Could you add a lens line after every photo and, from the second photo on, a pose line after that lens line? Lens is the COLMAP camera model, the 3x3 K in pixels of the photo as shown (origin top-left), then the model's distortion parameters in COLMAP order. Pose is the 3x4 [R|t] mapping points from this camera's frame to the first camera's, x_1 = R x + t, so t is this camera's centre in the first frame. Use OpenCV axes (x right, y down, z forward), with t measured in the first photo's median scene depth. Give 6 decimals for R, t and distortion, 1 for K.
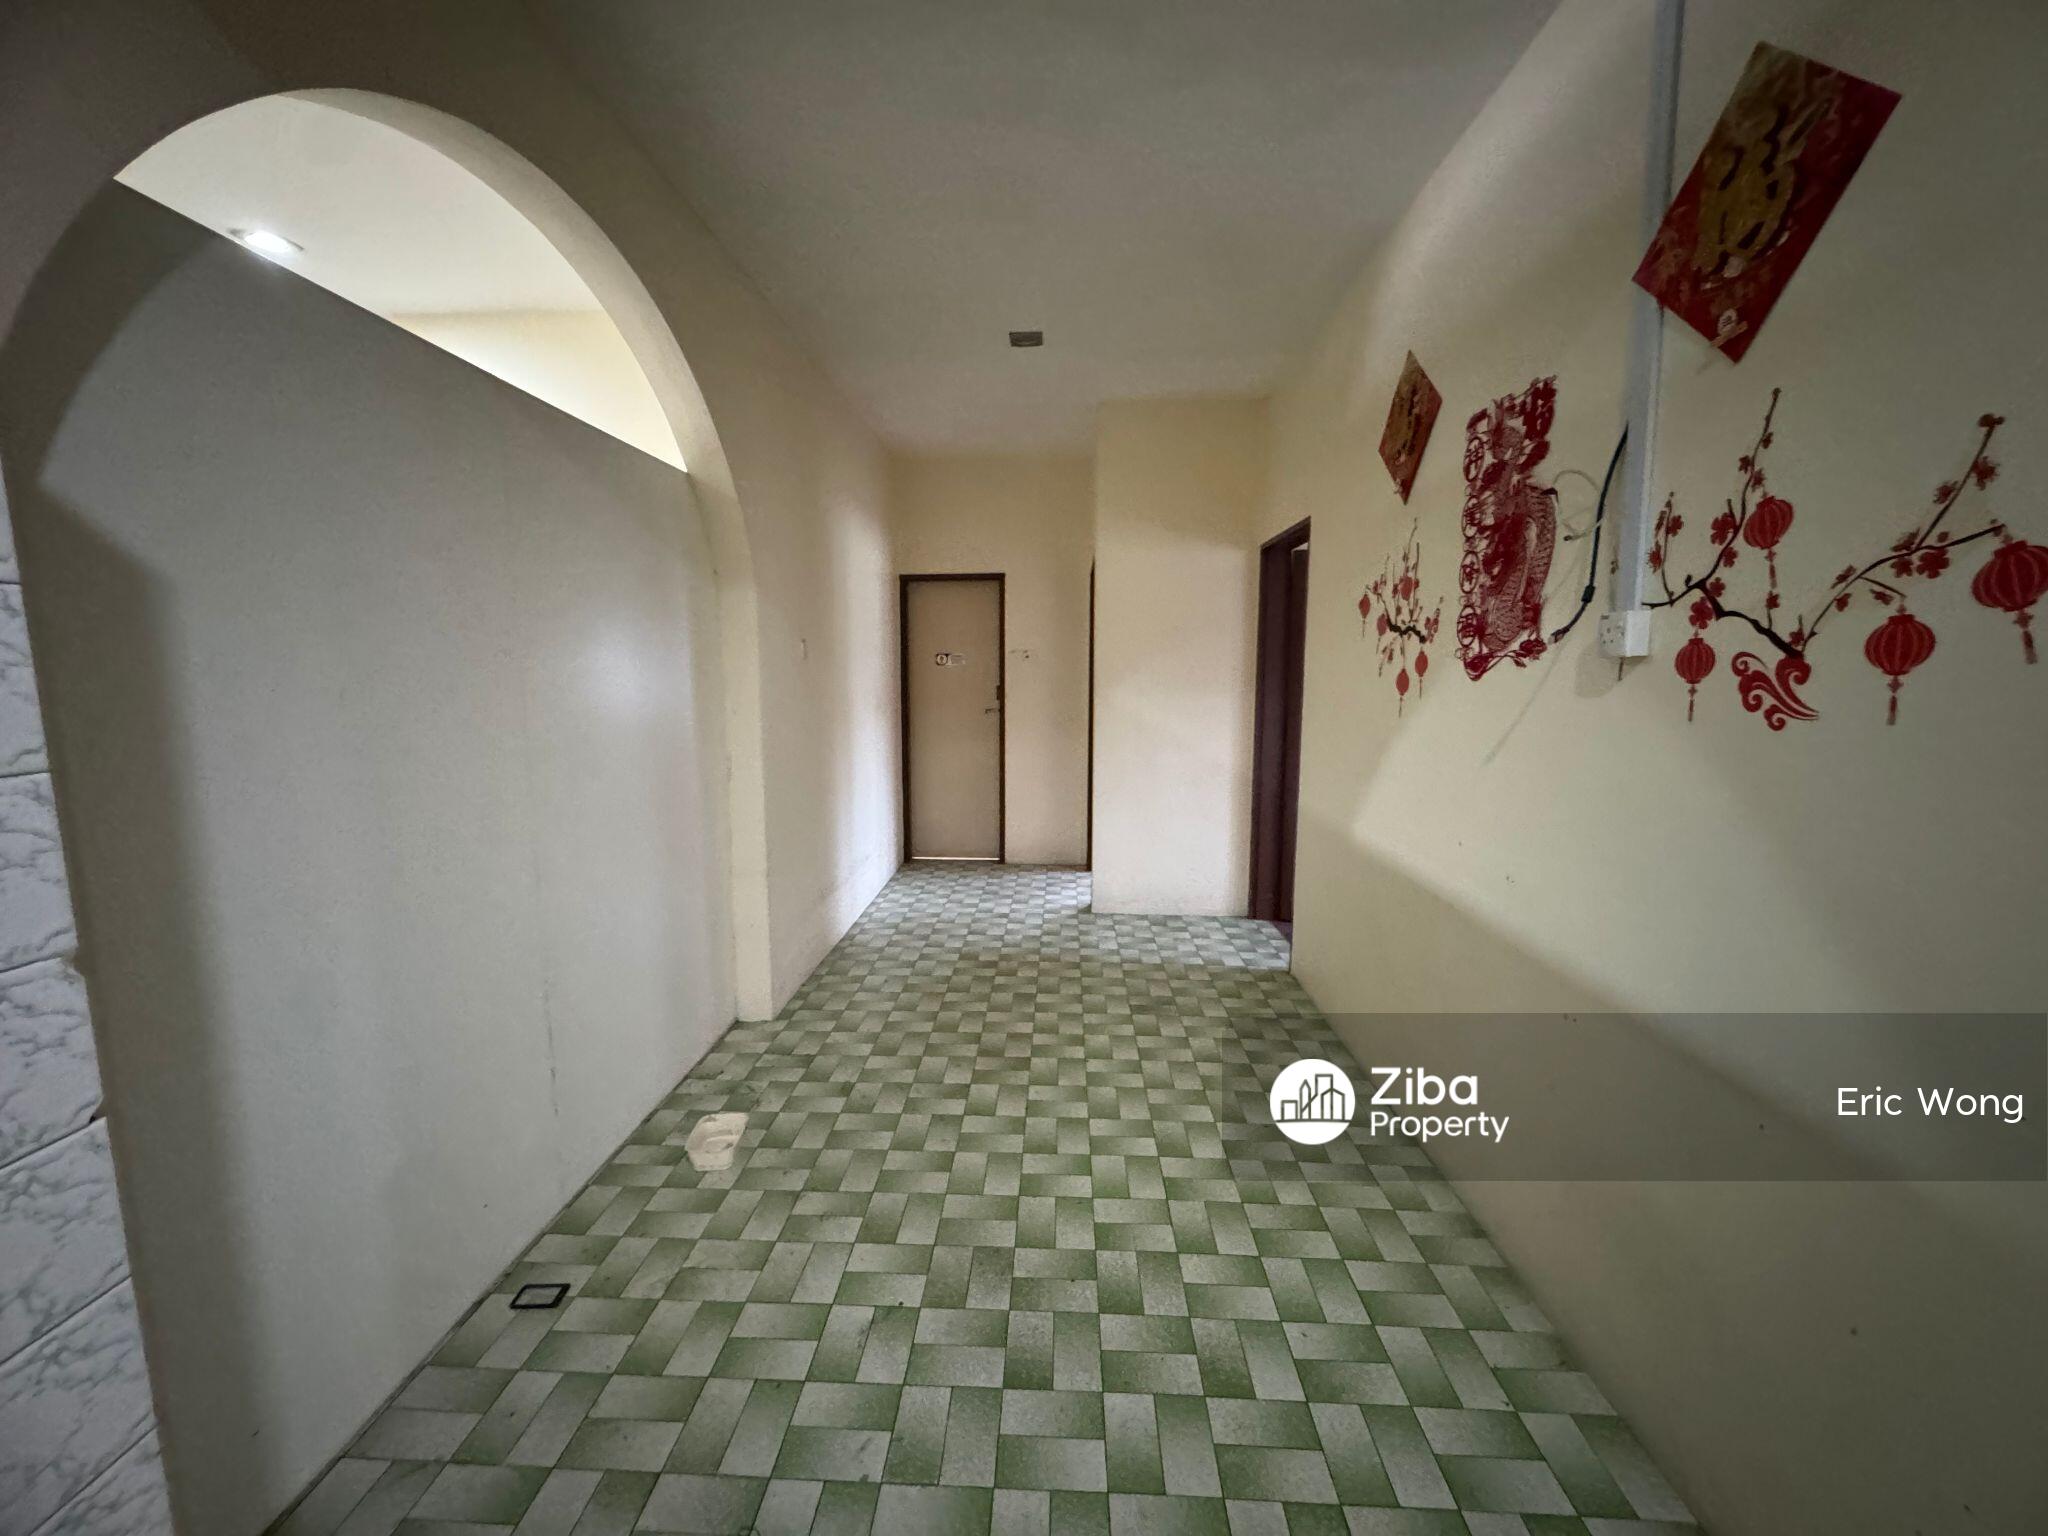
lens RADIAL K [[816.7, 0, 1020.7], [0, 816.7, 758.5], [0, 0, 1]] dist [-0.004328, 0.000856]
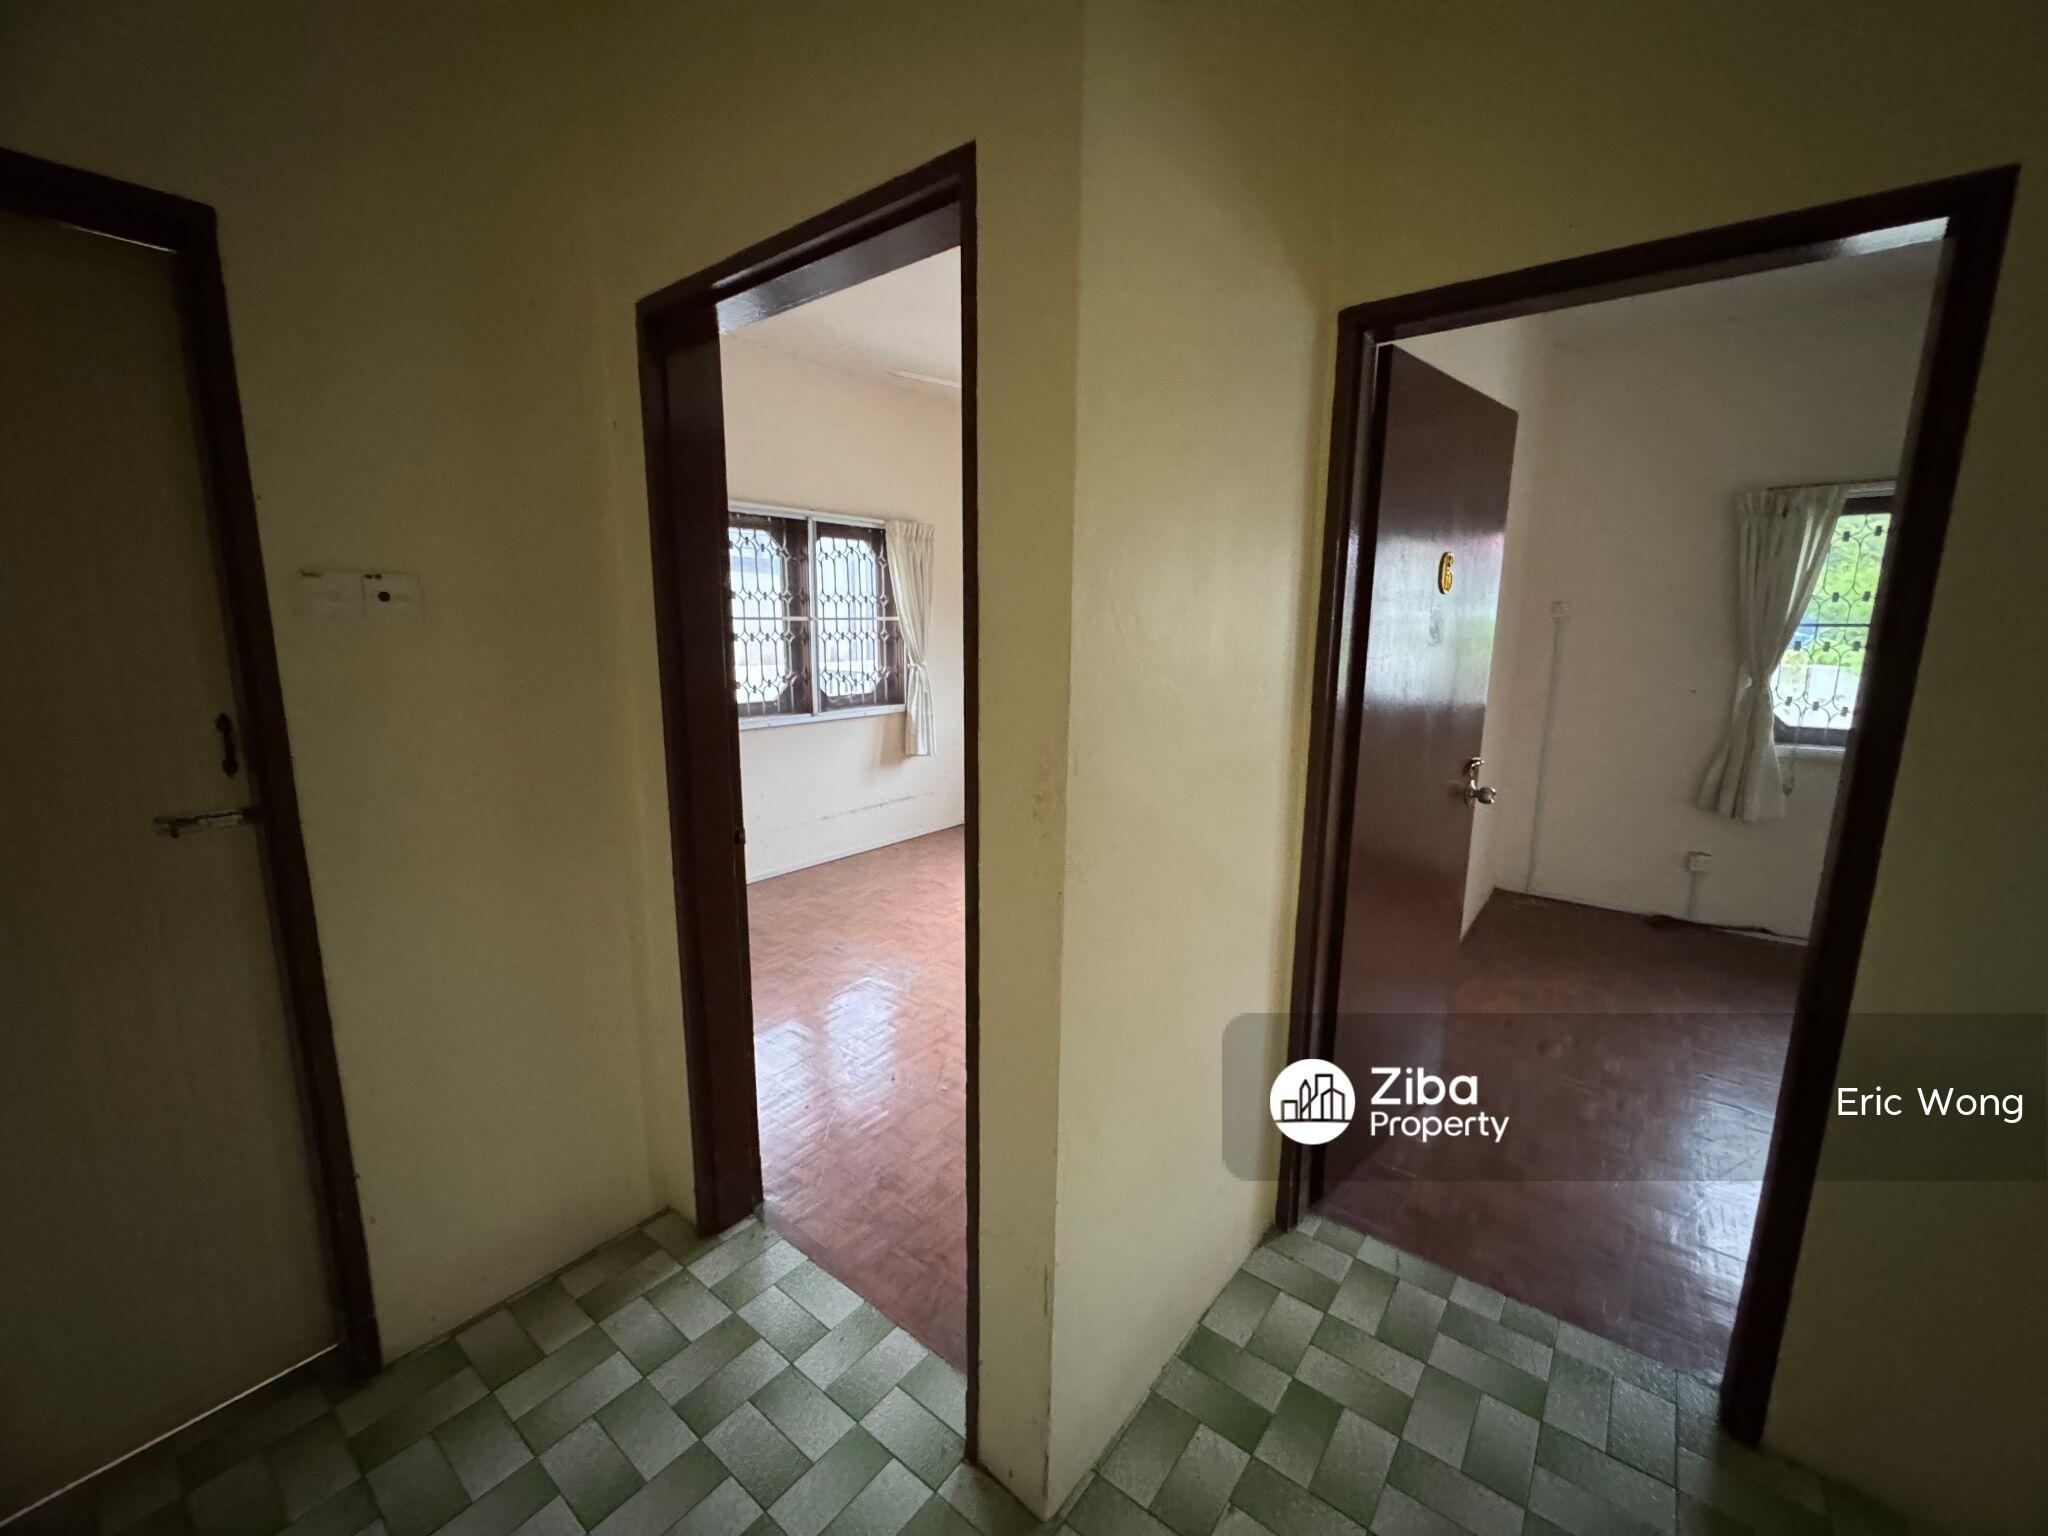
lens RADIAL K [[816.7, 0, 1012.6], [0, 816.7, 764.4], [0, 0, 1]] dist [-0.004328, 0.000856]
pose [[0.584765, -0.138006, 0.799377, -0.184902], [0.092099, 0.990346, 0.103602, -0.170877], [-0.805957, 0.013039, 0.591830, 1.437789]]
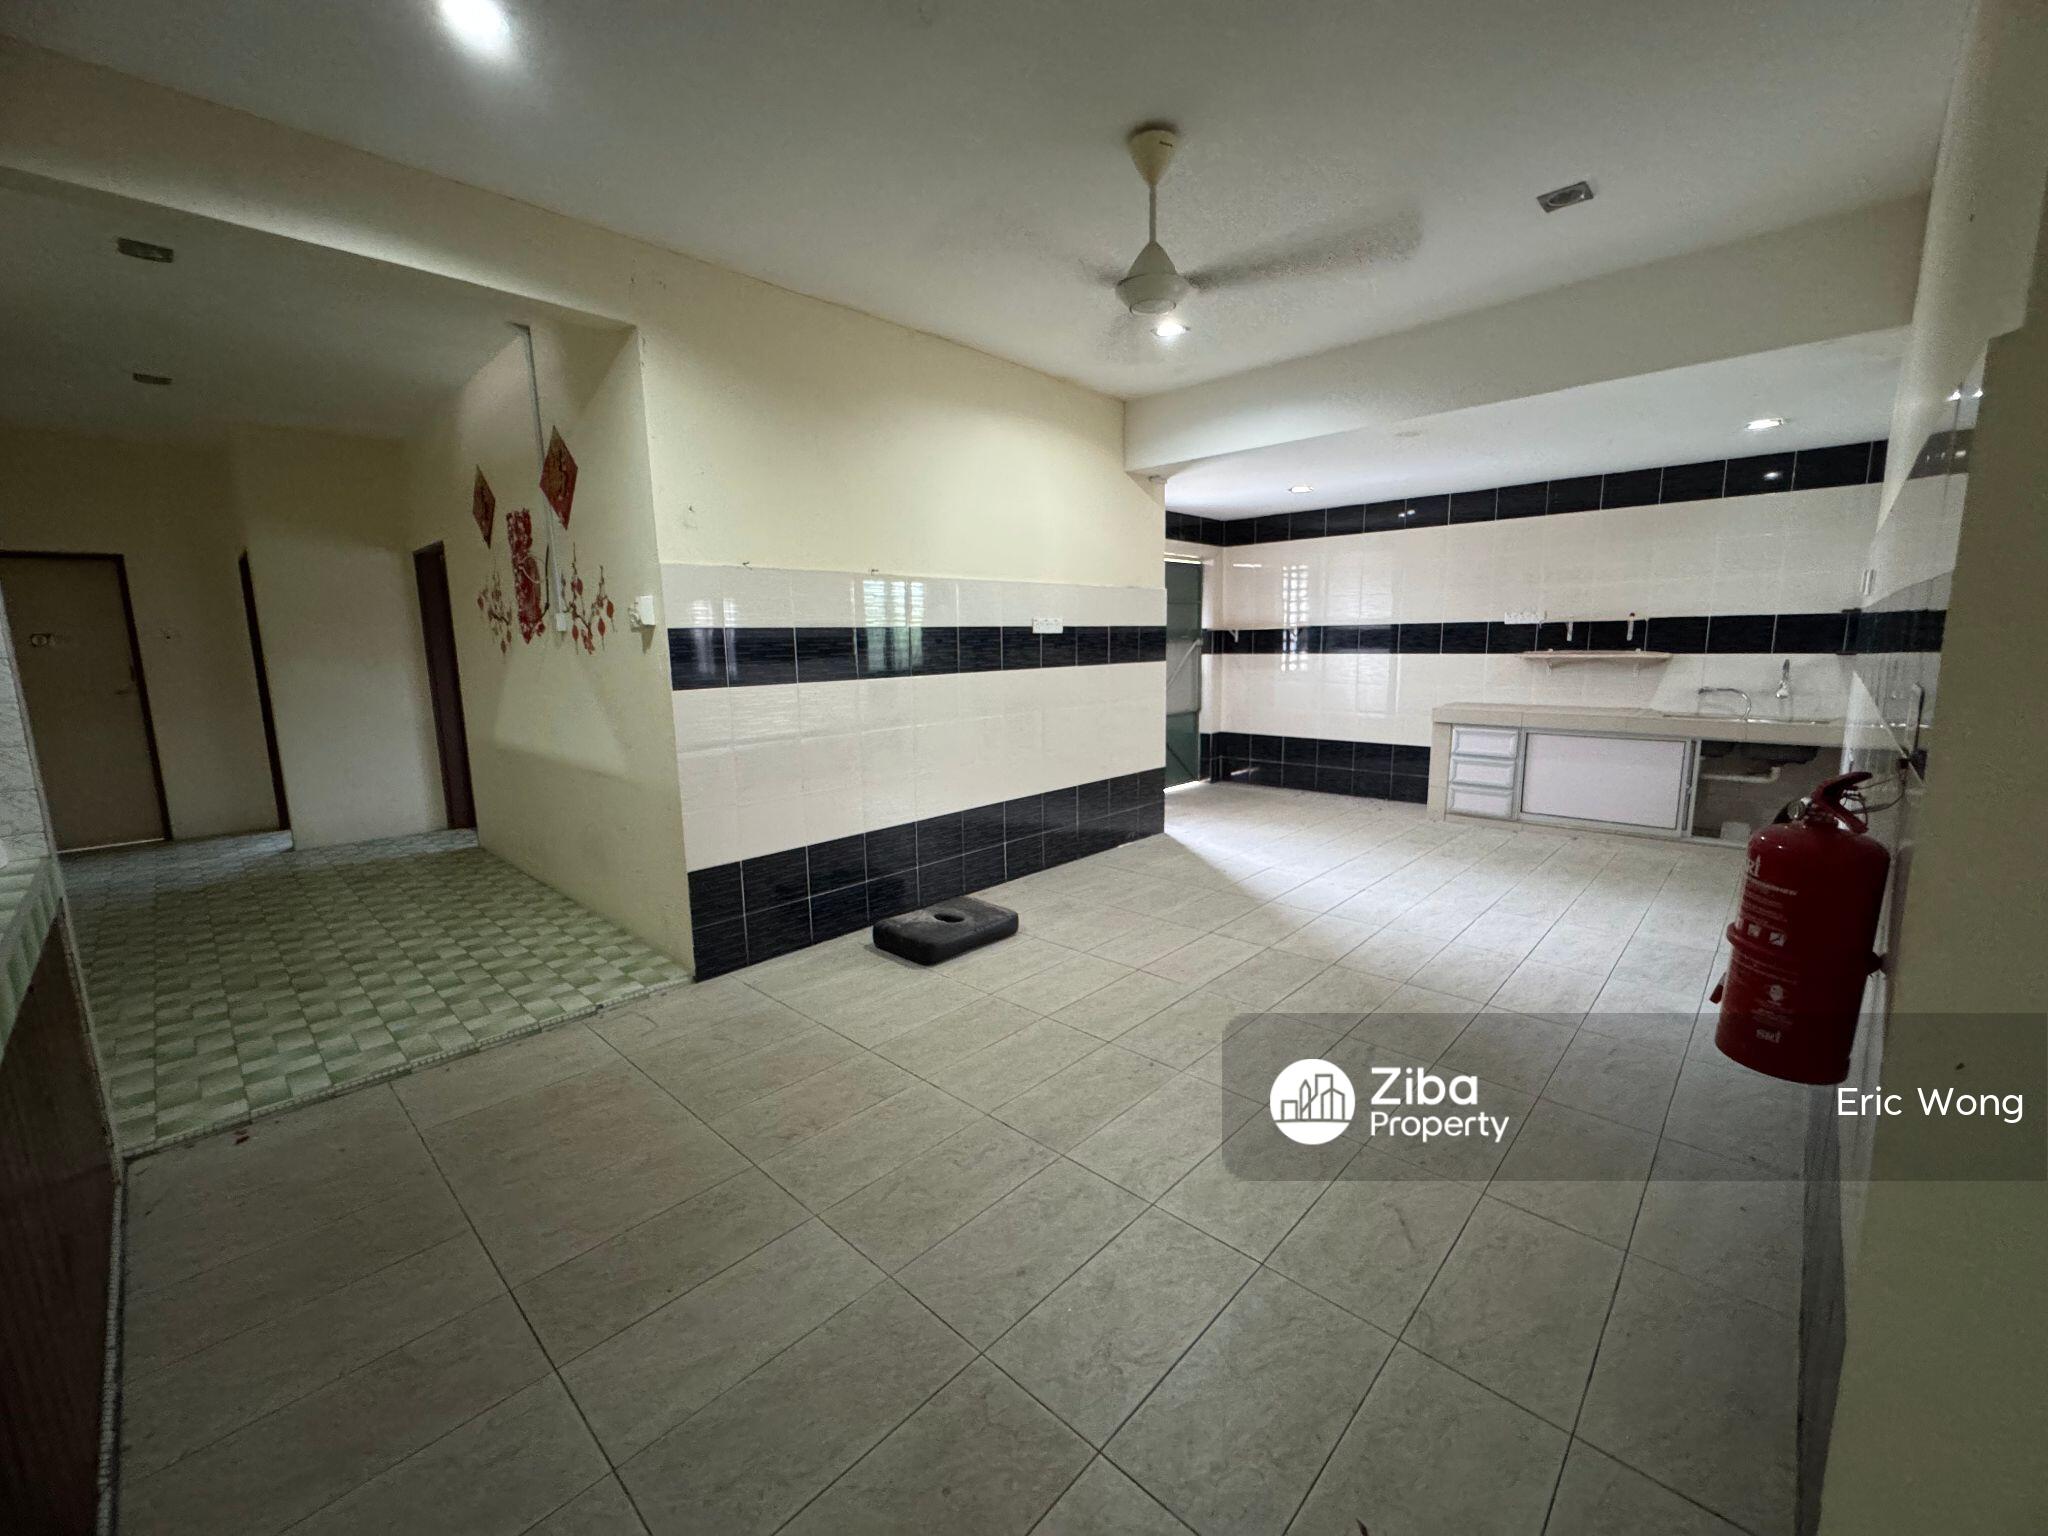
lens RADIAL K [[816.7, 0, 1016.5], [0, 816.7, 765.1], [0, 0, 1]] dist [-0.004328, 0.000856]
pose [[0.651763, -0.129008, 0.747370, -0.175841], [0.103317, 0.991343, 0.081022, 0.134760], [-0.751352, 0.024408, 0.659450, -1.020319]]
